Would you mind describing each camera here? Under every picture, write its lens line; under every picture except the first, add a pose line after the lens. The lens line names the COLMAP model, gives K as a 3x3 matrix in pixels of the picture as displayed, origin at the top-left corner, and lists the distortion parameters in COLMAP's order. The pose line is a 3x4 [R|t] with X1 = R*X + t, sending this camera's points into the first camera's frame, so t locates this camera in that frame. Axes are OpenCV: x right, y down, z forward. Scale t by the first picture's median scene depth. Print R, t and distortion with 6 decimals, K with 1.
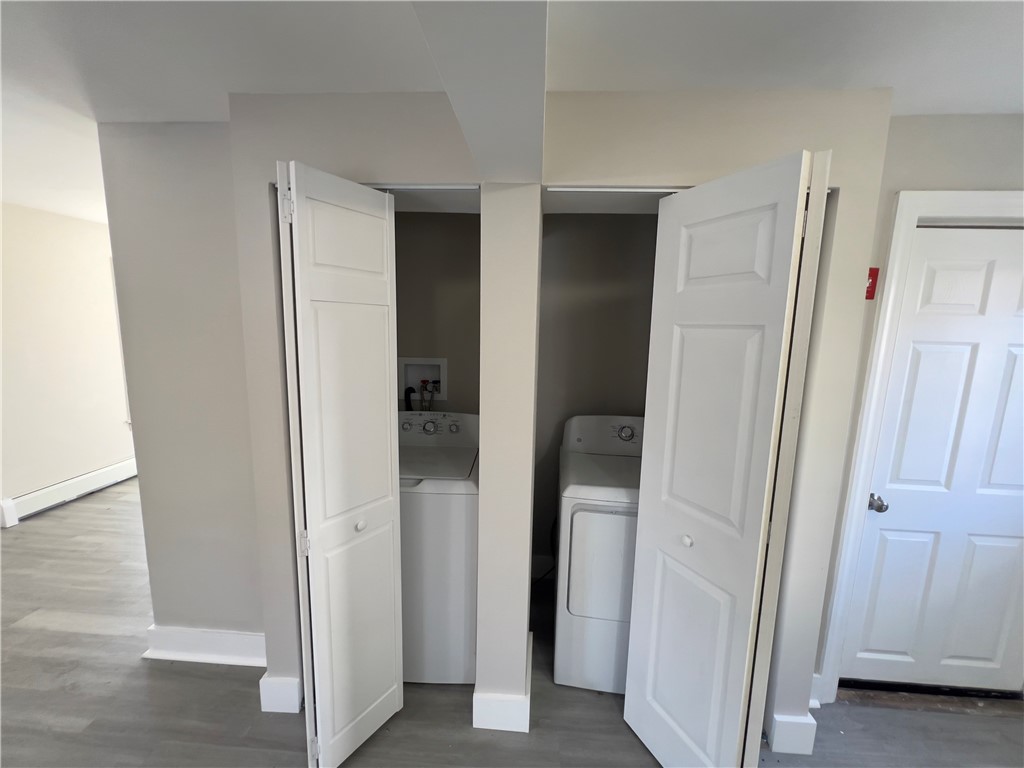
lens RADIAL K [[405.1, 0, 512.0], [0, 405.1, 384.0], [0, 0, 1]] dist [-0.001236, 0.000012]
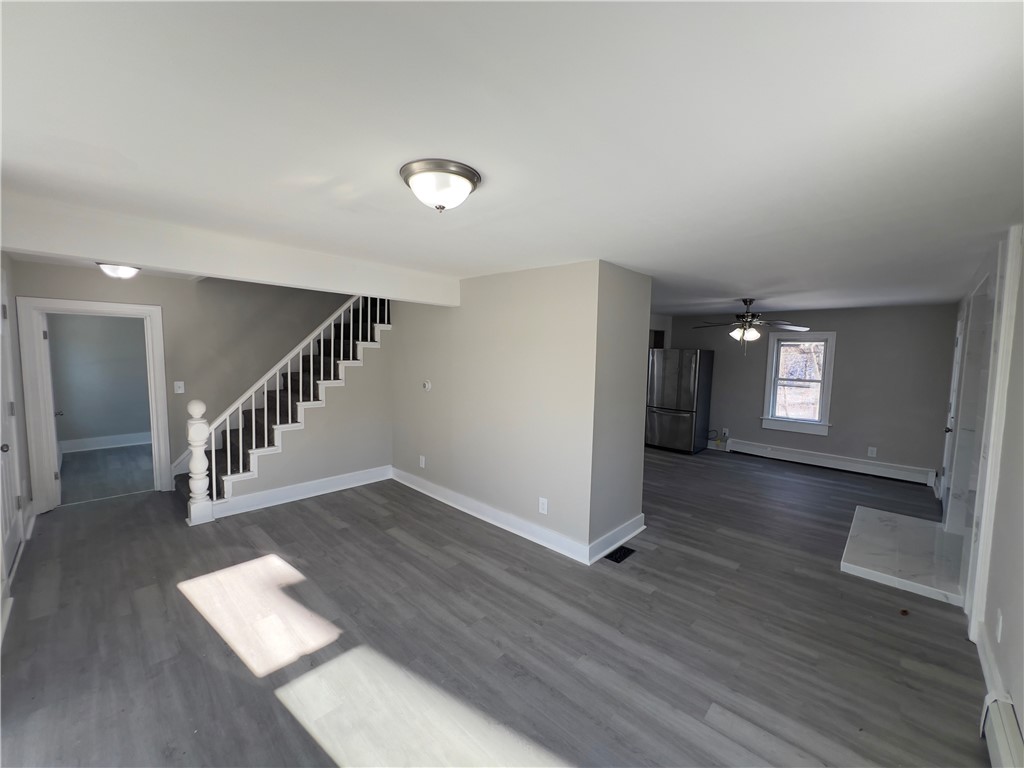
lens RADIAL K [[405.1, 0, 512.0], [0, 405.1, 384.0], [0, 0, 1]] dist [-0.001236, 0.000012]
pose [[-0.762196, -0.086197, 0.641582, -1.737892], [0.067423, 0.975135, 0.211108, -0.530376], [-0.643826, 0.204163, -0.737432, 2.948520]]
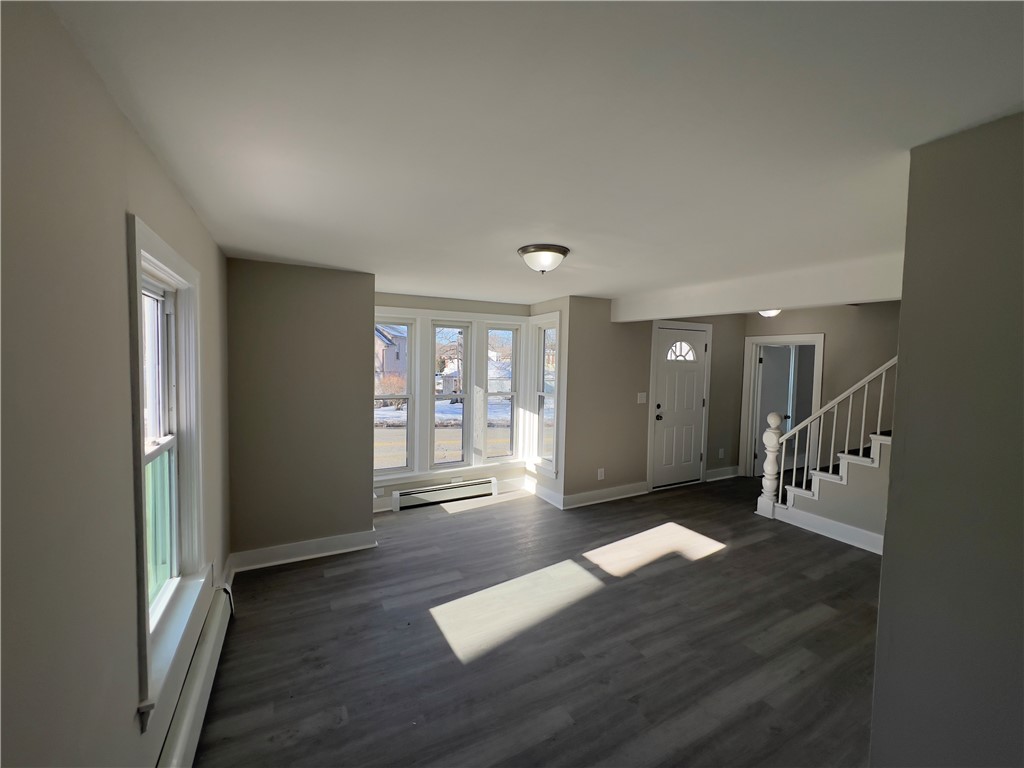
lens RADIAL K [[405.1, 0, 512.0], [0, 405.1, 384.0], [0, 0, 1]] dist [-0.001236, 0.000012]
pose [[0.845986, -0.035575, 0.532017, -1.849123], [0.078751, 0.995166, -0.058680, -0.271855], [-0.527357, 0.091539, 0.844698, 1.169947]]
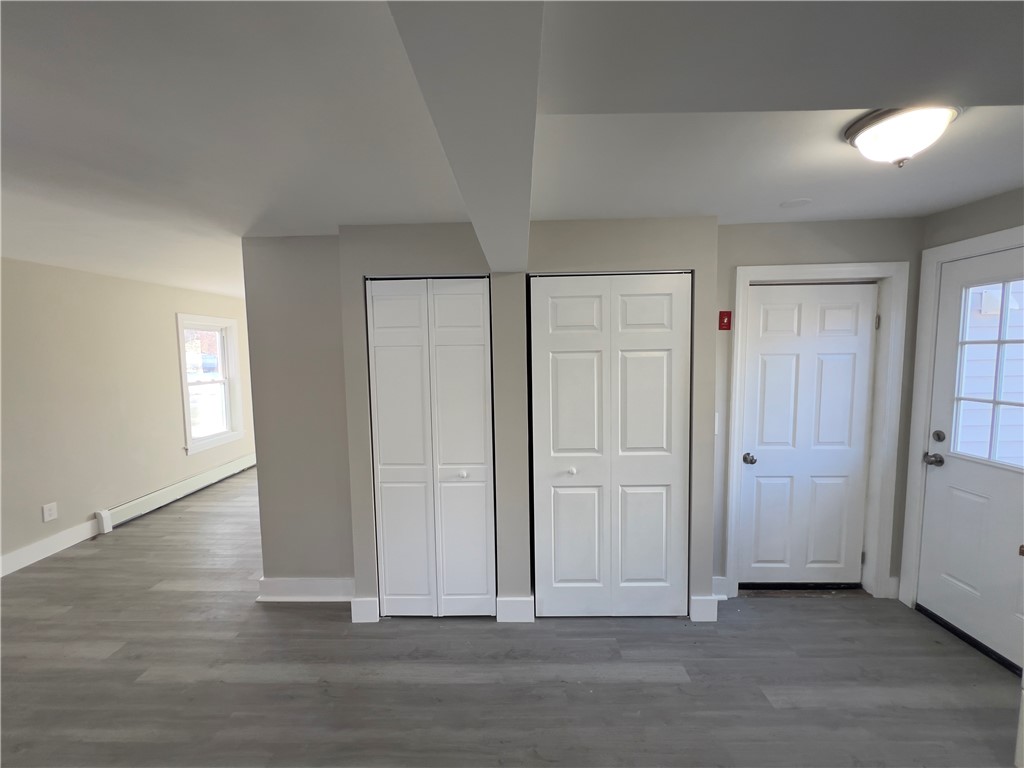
lens RADIAL K [[405.1, 0, 512.0], [0, 405.1, 384.0], [0, 0, 1]] dist [-0.001236, 0.000012]
pose [[0.998171, -0.044353, 0.041074, -0.058042], [0.047097, 0.996542, -0.068456, 0.069524], [-0.037896, 0.070266, 0.996808, -0.511717]]
